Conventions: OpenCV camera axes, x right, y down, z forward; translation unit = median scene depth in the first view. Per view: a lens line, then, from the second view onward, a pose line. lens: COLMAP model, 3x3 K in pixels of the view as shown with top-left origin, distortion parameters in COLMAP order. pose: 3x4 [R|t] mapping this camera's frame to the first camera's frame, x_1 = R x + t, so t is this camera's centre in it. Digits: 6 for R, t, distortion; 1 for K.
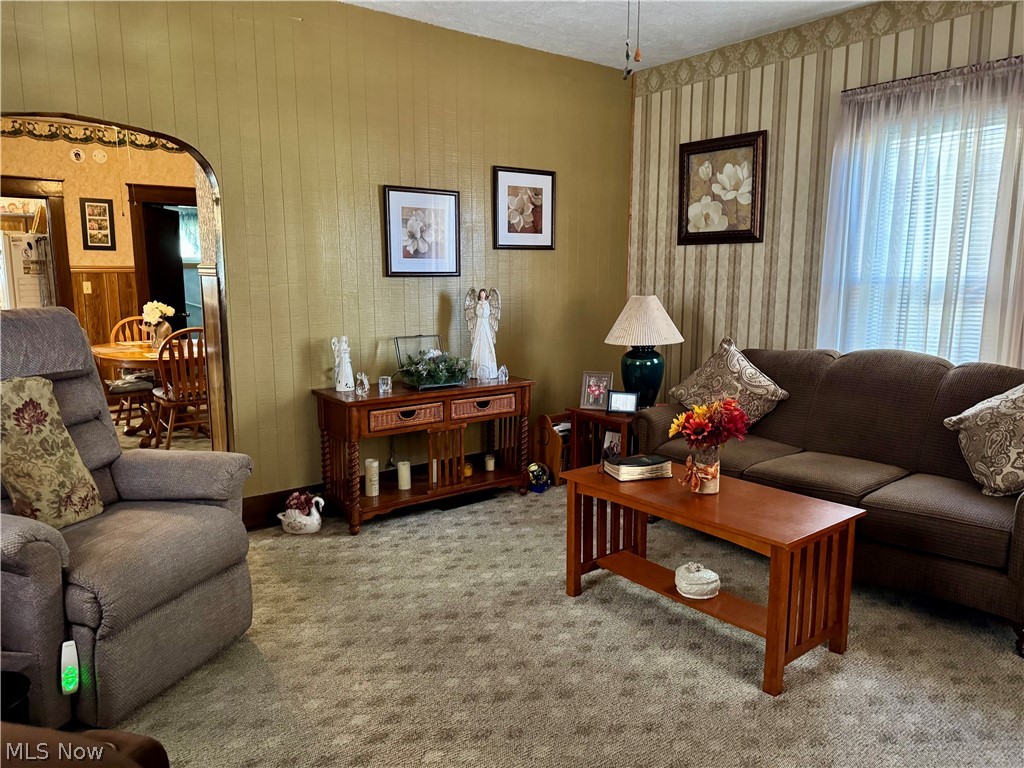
lens RADIAL K [[711.5, 0, 513.1], [0, 711.5, 374.3], [0, 0, 1]] dist [0.053203, -0.061321]
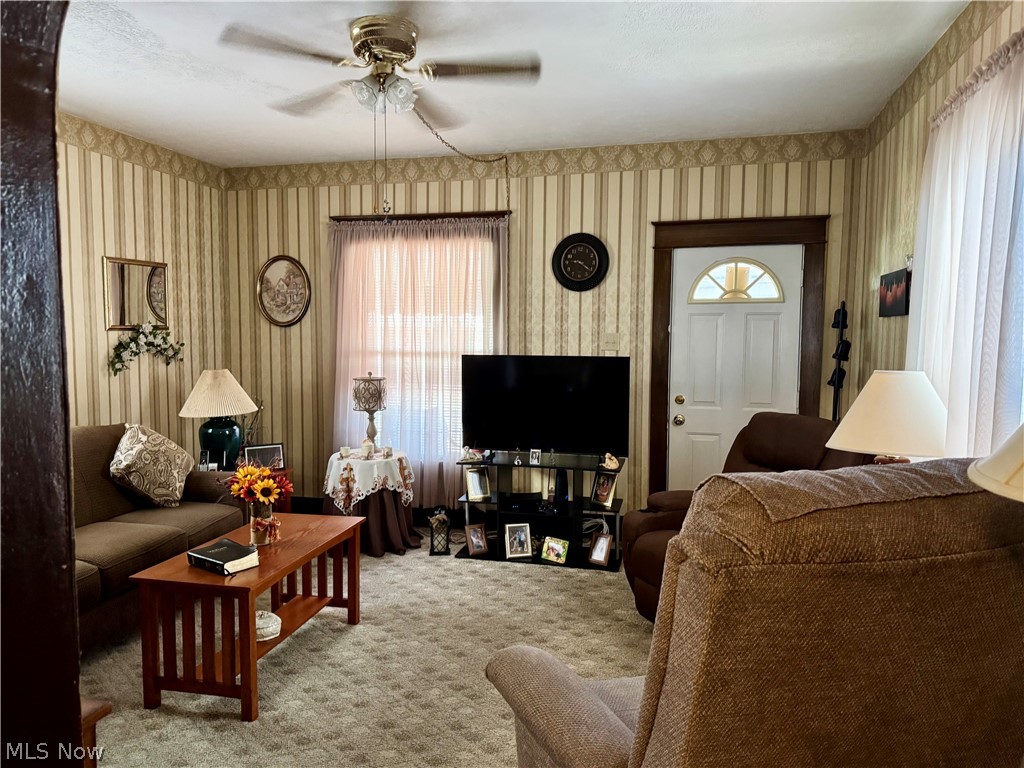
lens RADIAL K [[716.2, 0, 508.8], [0, 716.2, 386.2], [0, 0, 1]] dist [0.042655, -0.064609]
pose [[-0.612266, -0.037059, 0.789783, -0.624041], [0.129497, 0.980712, 0.146408, -0.137047], [-0.779975, 0.191915, -0.595657, 0.961219]]
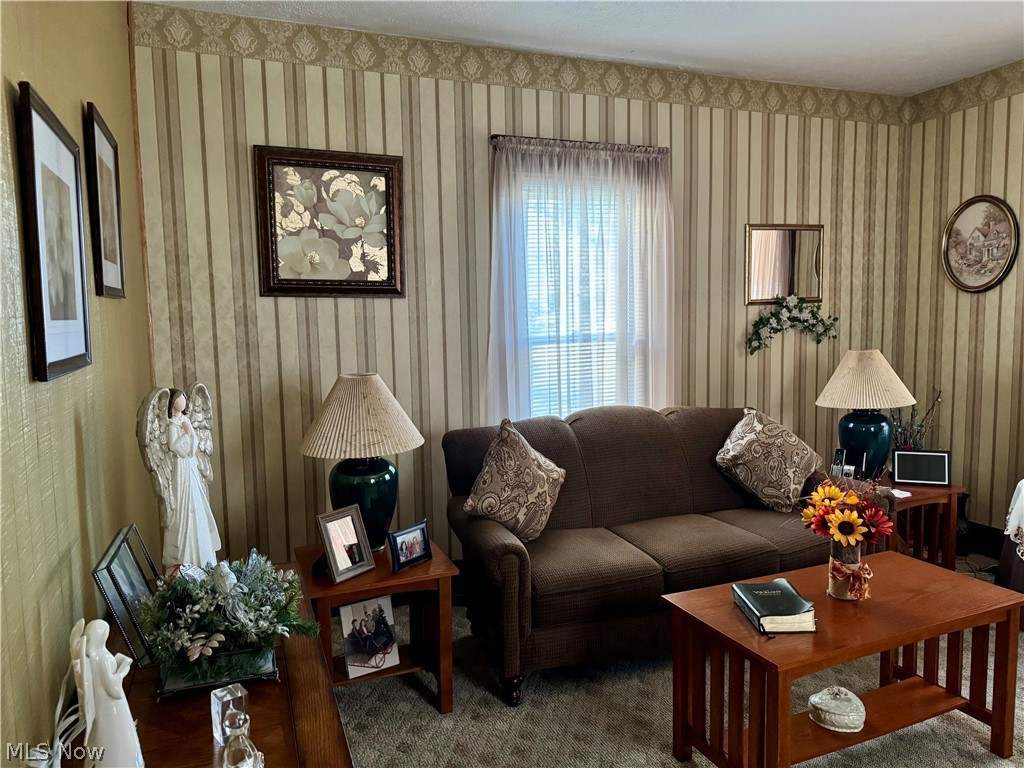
lens RADIAL K [[716.2, 0, 508.8], [0, 716.2, 386.2], [0, 0, 1]] dist [0.042655, -0.064609]
pose [[0.296033, -0.075293, 0.952205, -0.435007], [0.160865, 0.986579, 0.028000, -0.106298], [-0.941534, 0.144888, 0.304172, 0.778252]]
